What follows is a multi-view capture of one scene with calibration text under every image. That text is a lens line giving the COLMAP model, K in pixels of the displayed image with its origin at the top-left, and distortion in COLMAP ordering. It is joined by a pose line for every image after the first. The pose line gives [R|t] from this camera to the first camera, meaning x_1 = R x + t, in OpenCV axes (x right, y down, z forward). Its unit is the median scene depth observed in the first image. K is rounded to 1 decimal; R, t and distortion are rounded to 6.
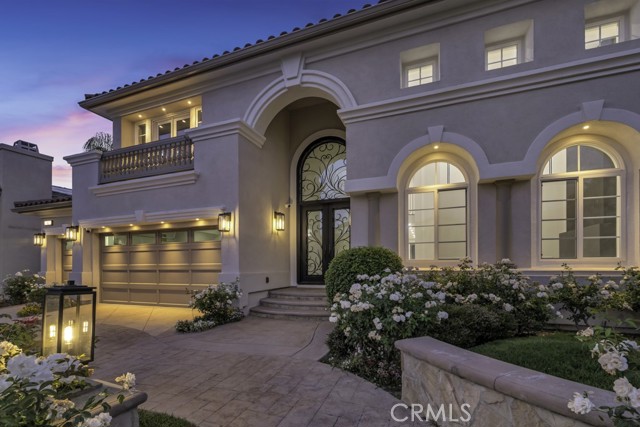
lens RADIAL K [[289.8, 0, 317.2], [0, 289.8, 264.7], [0, 0, 1]] dist [0.000046, -0.000095]
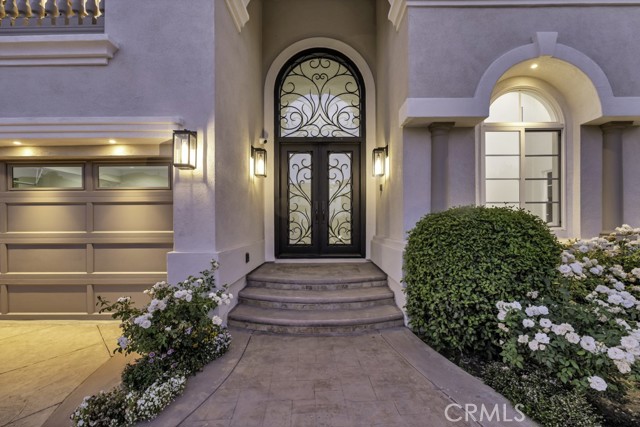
lens RADIAL K [[280.1, 0, 320.1], [0, 280.1, 223.6], [0, 0, 1]] dist [-0.000571, -0.000113]
pose [[0.938928, 0.003245, 0.344098, -0.231159], [-0.004592, 0.999985, 0.003099, -0.019487], [-0.344083, -0.004490, 0.938929, 0.410337]]
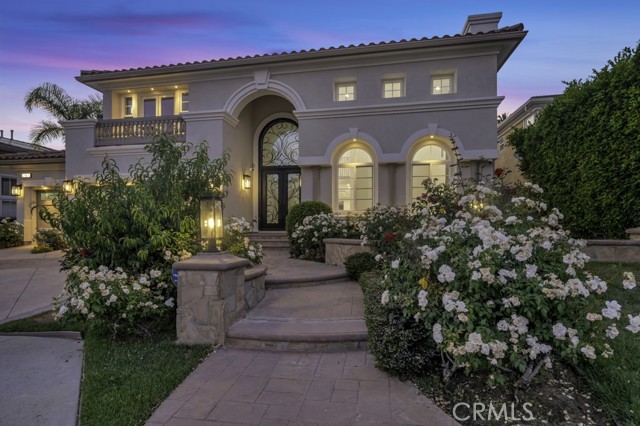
lens RADIAL K [[329.6, 0, 315.6], [0, 329.6, 227.2], [0, 0, 1]] dist [-0.001033, -0.000733]
pose [[0.983990, 0.006026, 0.178121, -0.094409], [-0.006647, 0.999974, 0.002888, 0.055840], [-0.178099, -0.004026, 0.984004, -0.574678]]
